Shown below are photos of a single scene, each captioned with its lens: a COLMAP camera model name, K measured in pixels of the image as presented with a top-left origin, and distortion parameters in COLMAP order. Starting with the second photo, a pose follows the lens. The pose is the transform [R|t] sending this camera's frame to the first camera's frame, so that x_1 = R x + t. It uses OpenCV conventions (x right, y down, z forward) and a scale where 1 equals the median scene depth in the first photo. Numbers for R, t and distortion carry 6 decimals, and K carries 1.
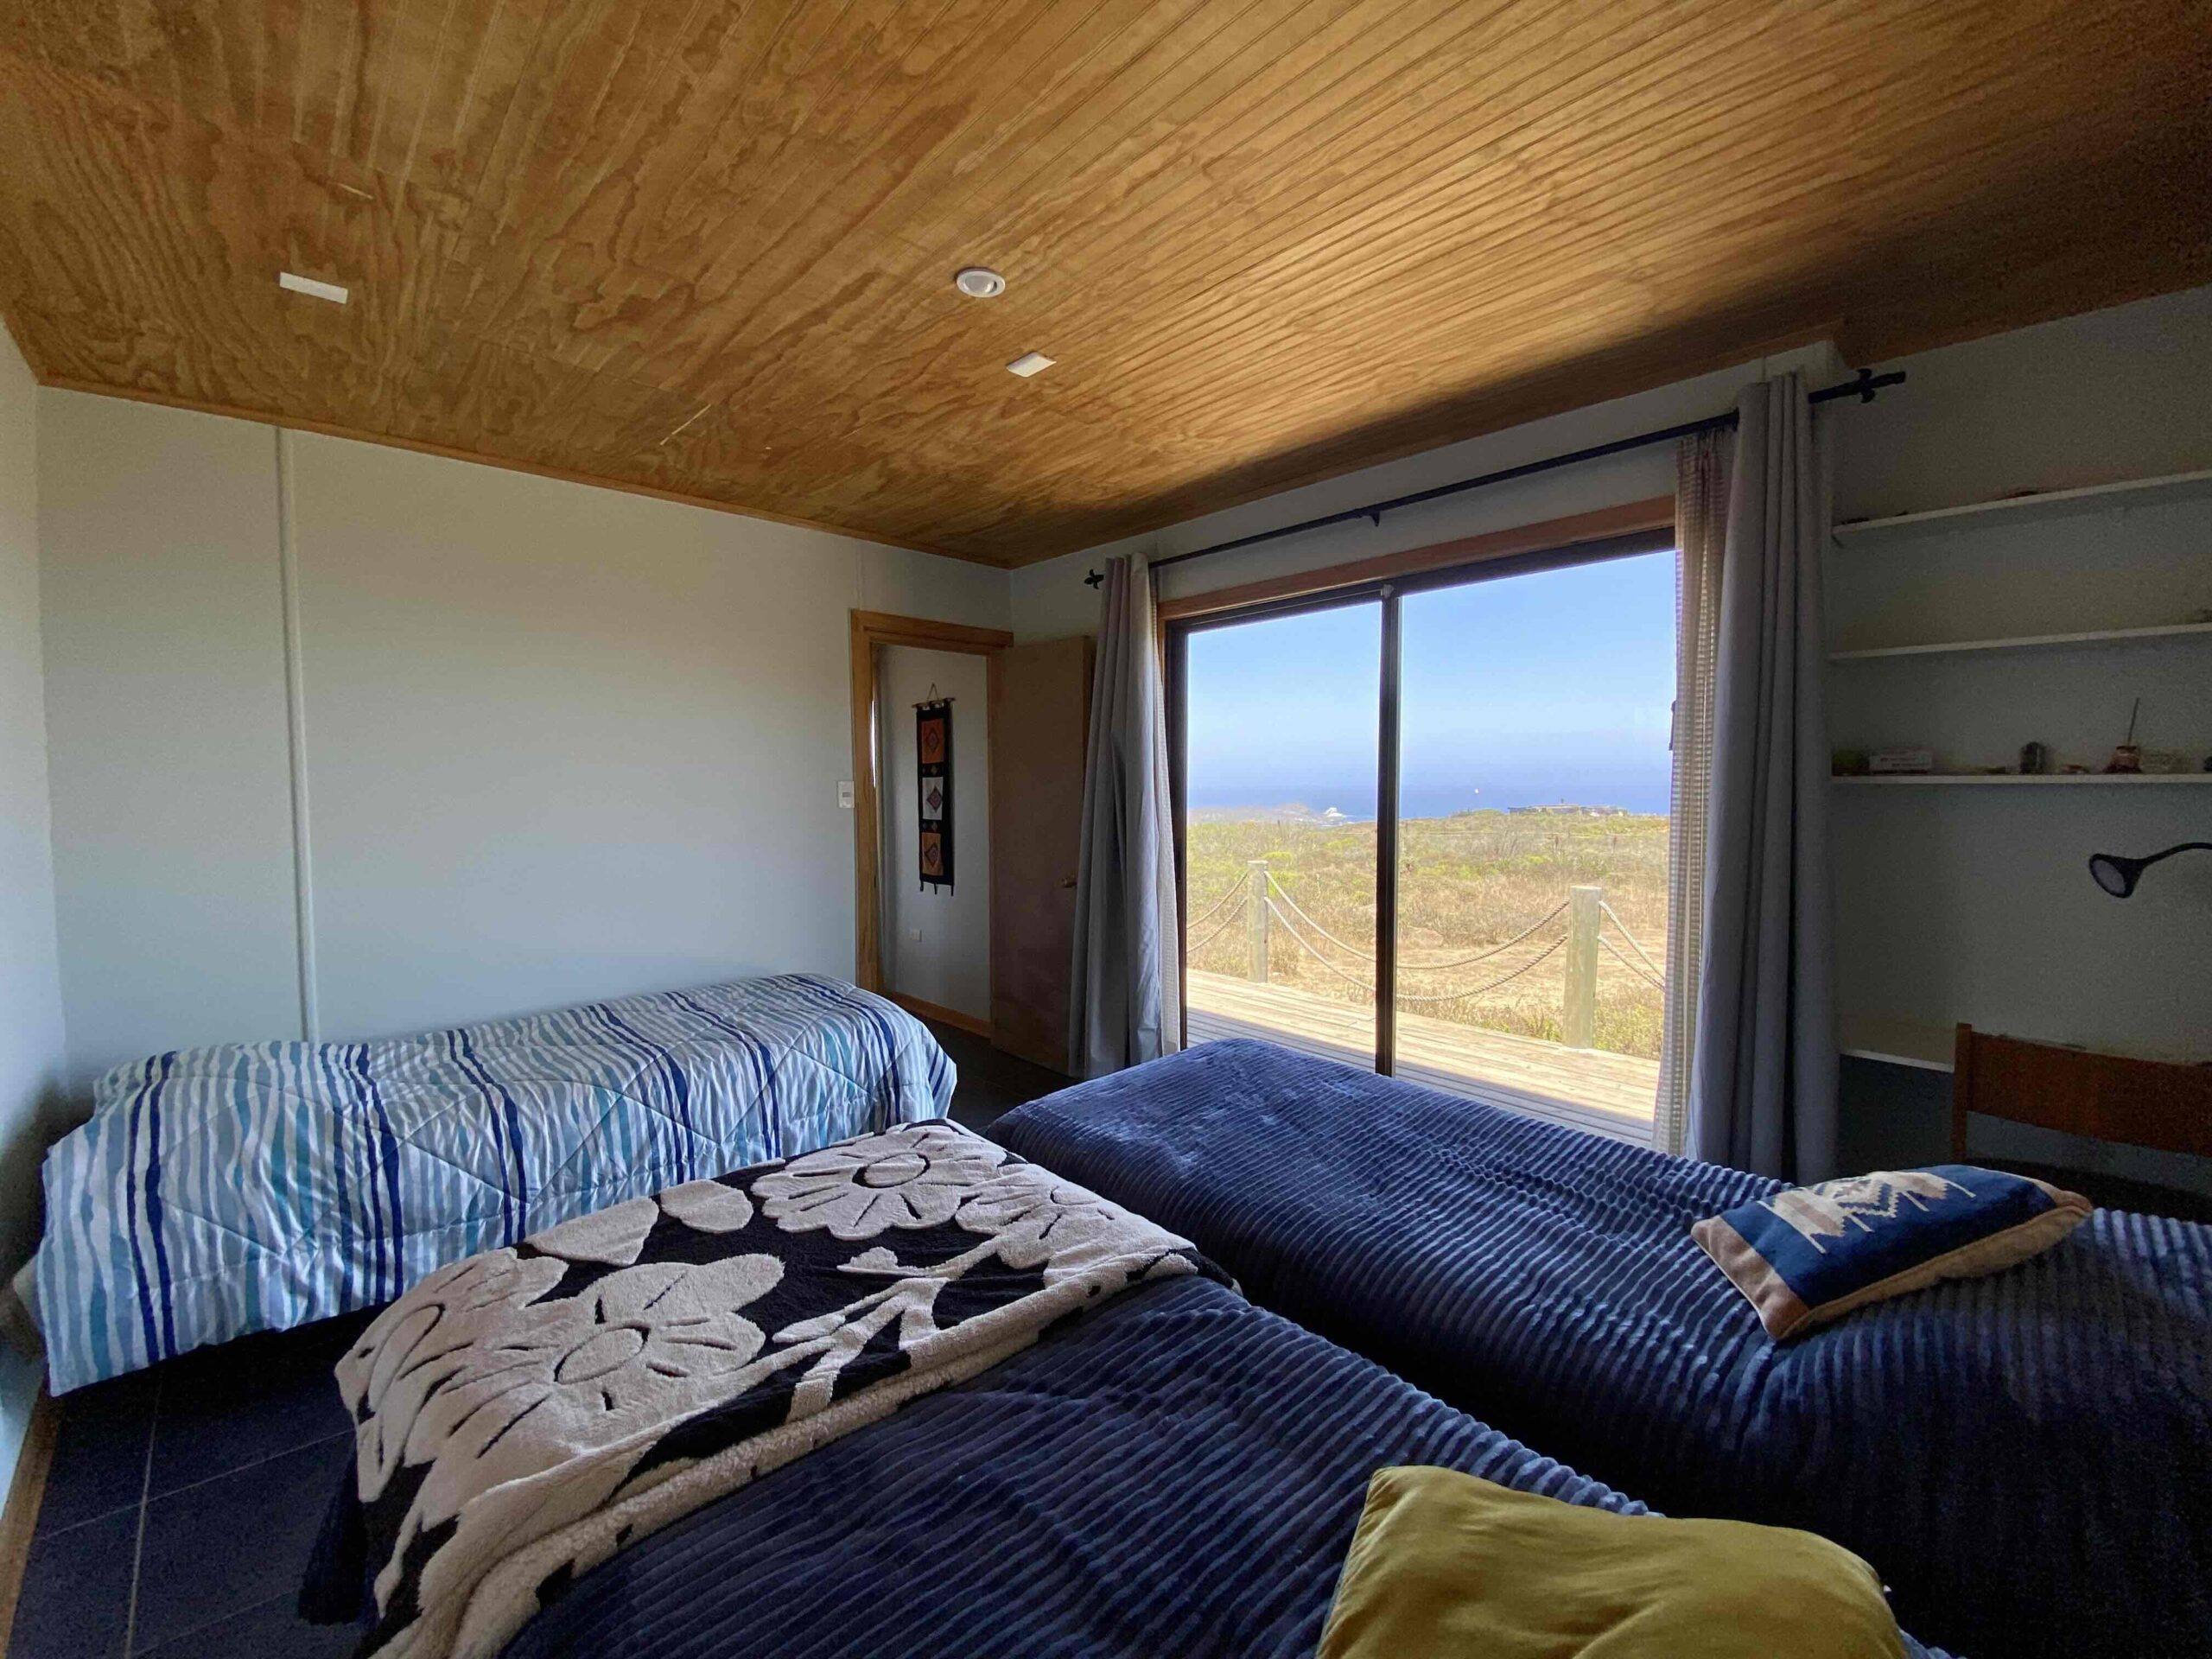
lens RADIAL K [[907.5, 0, 1106.0], [0, 907.5, 829.5], [0, 0, 1]] dist [0.000276, 0.000015]
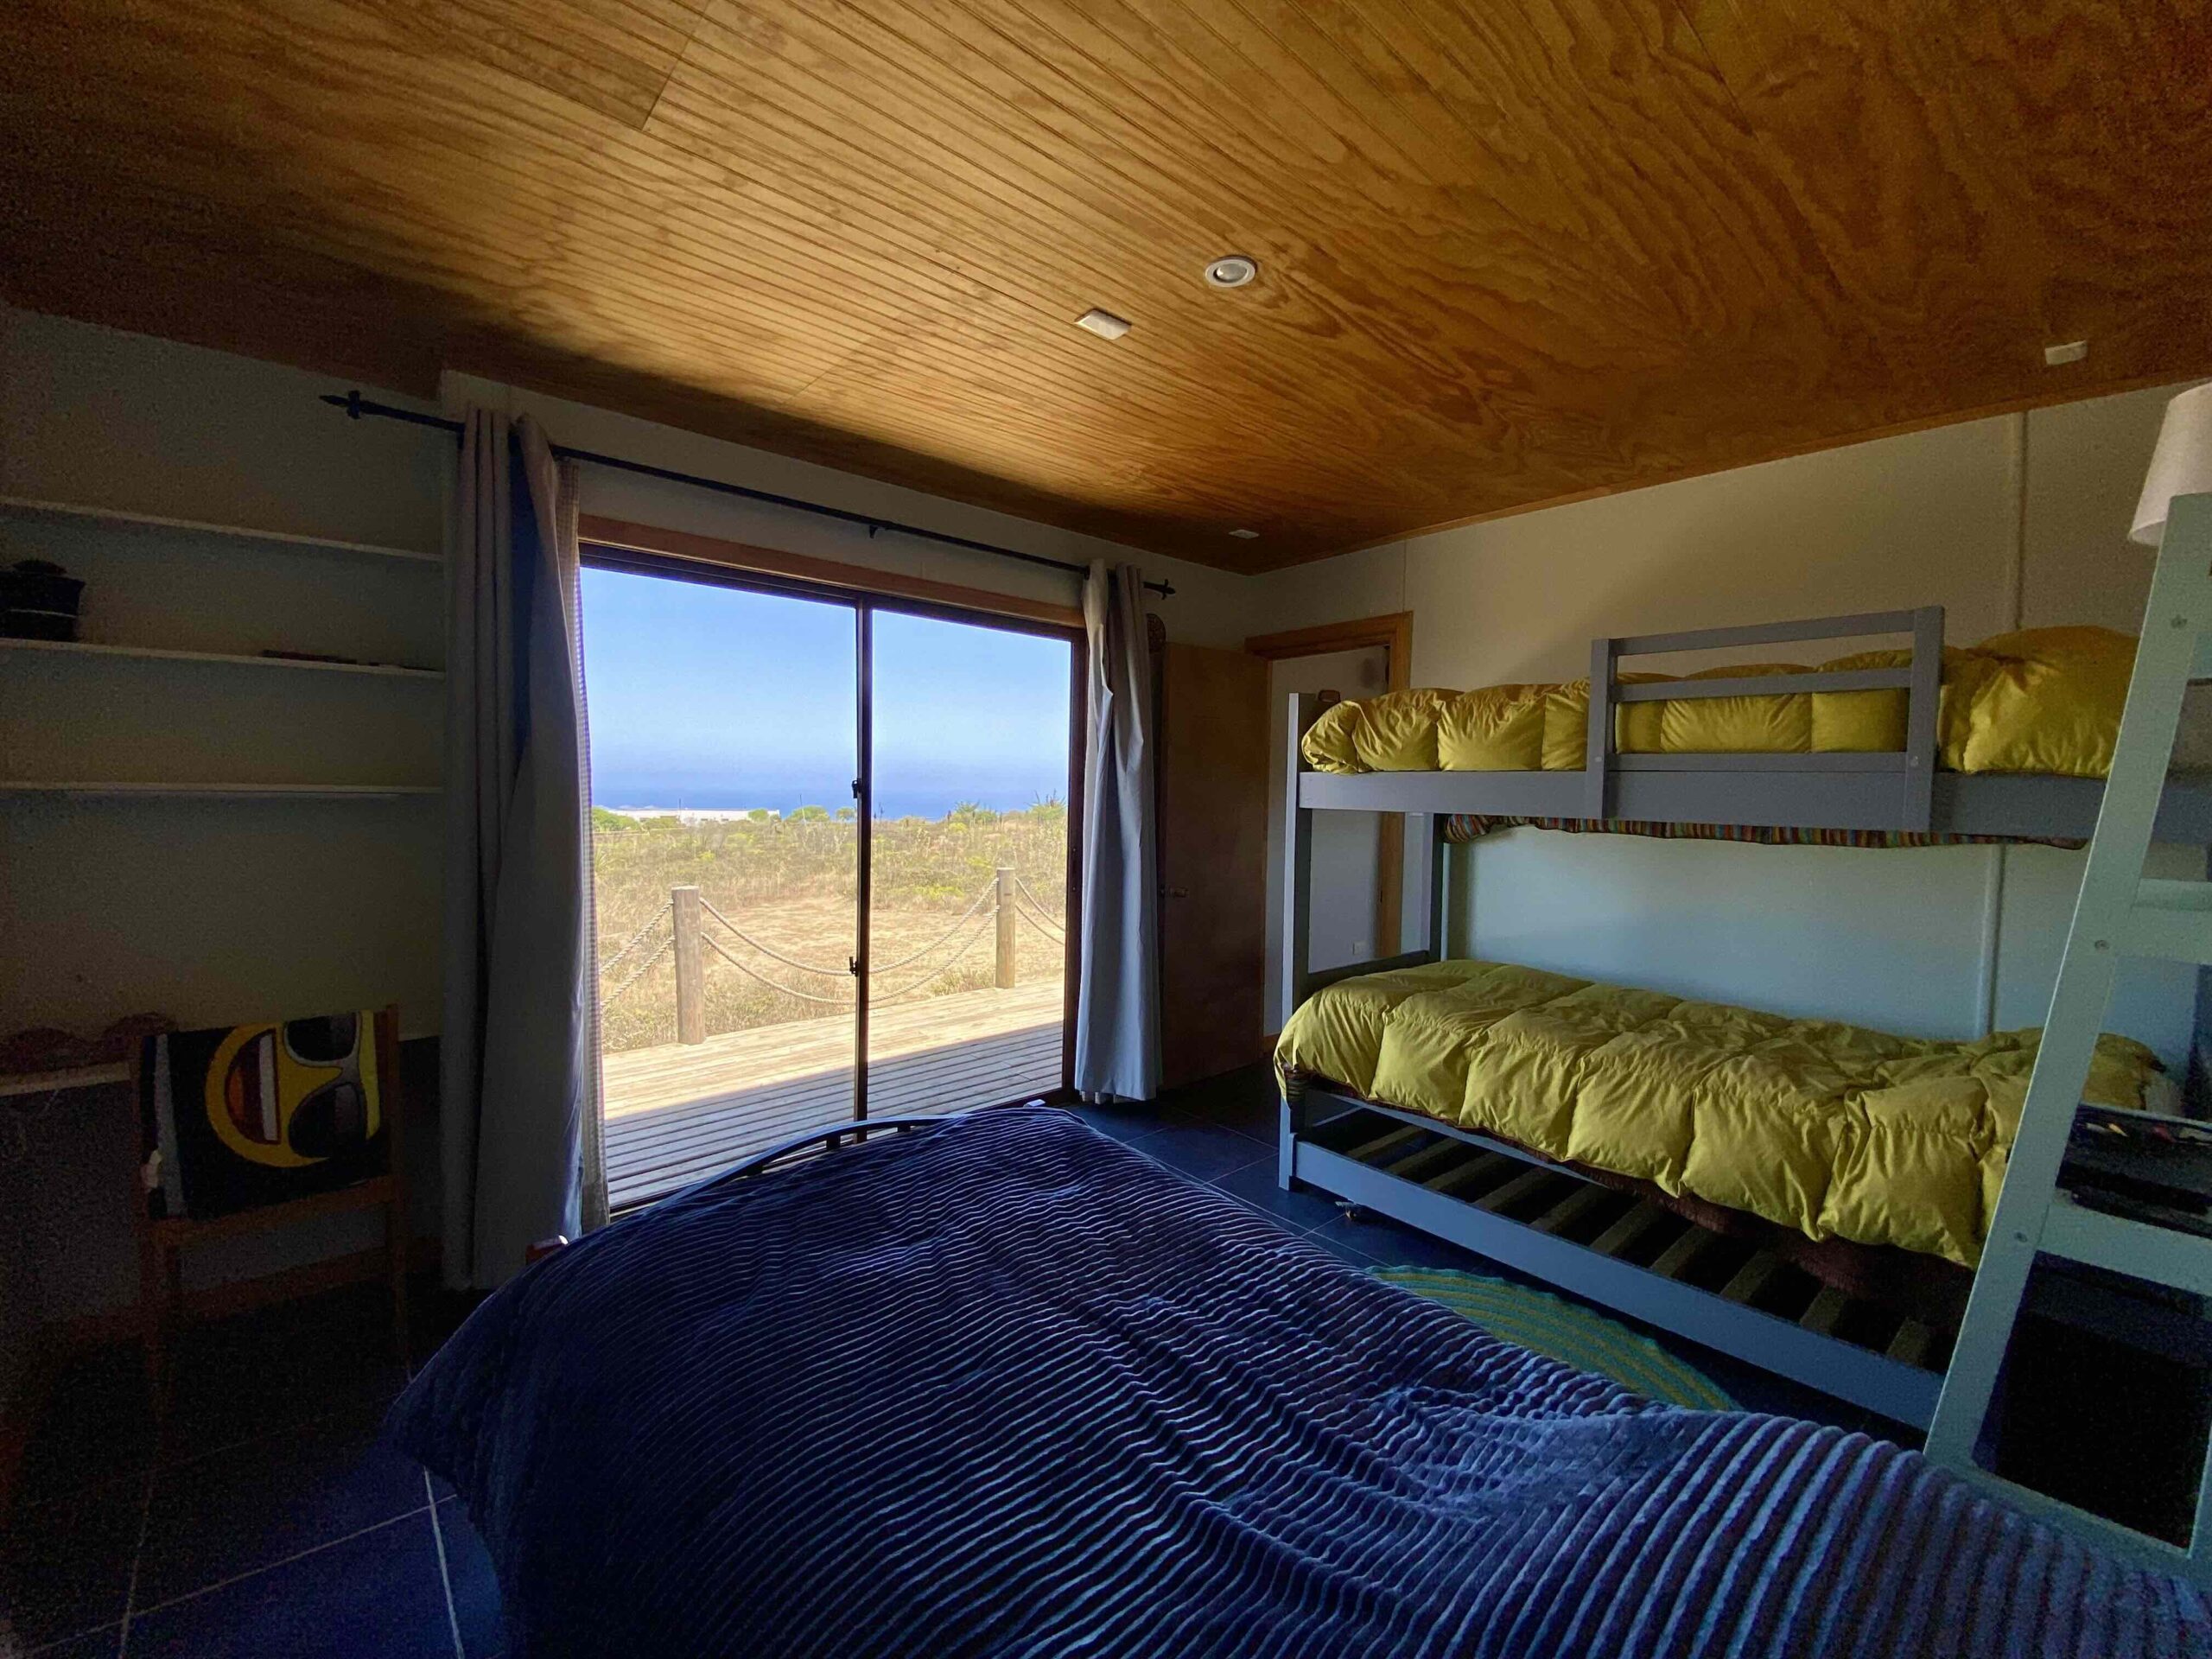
lens RADIAL K [[907.5, 0, 1106.0], [0, 907.5, 829.5], [0, 0, 1]] dist [0.000276, 0.000015]
pose [[0.009592, -0.031144, 0.999469, -0.720677], [0.046606, 0.998443, 0.030665, -0.023313], [-0.998867, 0.046288, 0.011029, 0.722144]]
